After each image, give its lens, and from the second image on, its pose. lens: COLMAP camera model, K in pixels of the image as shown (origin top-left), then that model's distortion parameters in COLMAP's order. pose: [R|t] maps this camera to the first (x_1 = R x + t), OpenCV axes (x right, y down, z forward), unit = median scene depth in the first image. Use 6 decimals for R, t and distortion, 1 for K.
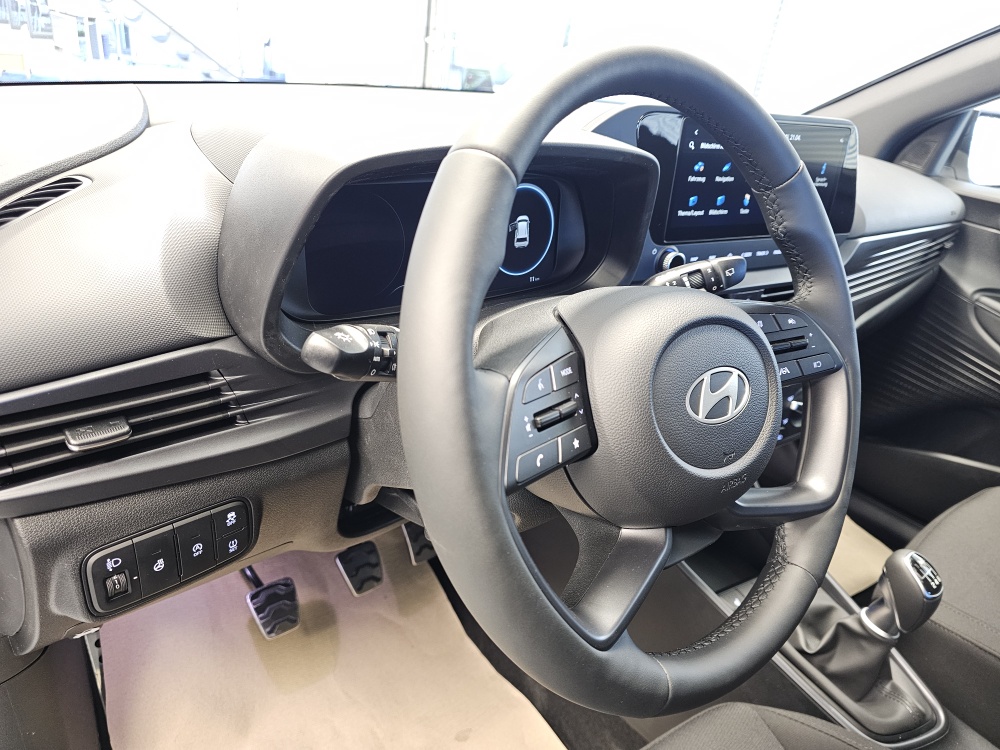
lens RADIAL K [[677.8, 0, 496.1], [0, 677.8, 368.6], [0, 0, 1]] dist [0.056094, -0.063244]
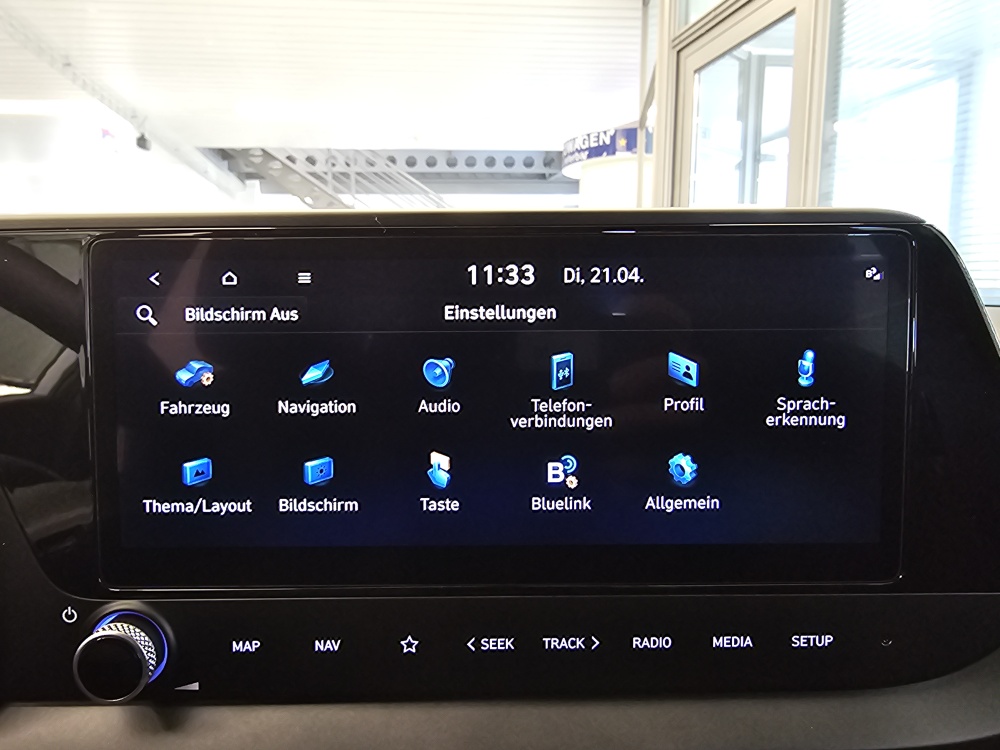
lens RADIAL K [[696.4, 0, 441.7], [0, 696.4, 384.8], [0, 0, 1]] dist [0.012428, -0.015723]
pose [[0.832107, -0.051478, -0.552221, 0.592369], [-0.133808, 0.947637, -0.289965, -0.206102], [0.538232, 0.315174, 0.781647, 0.796332]]
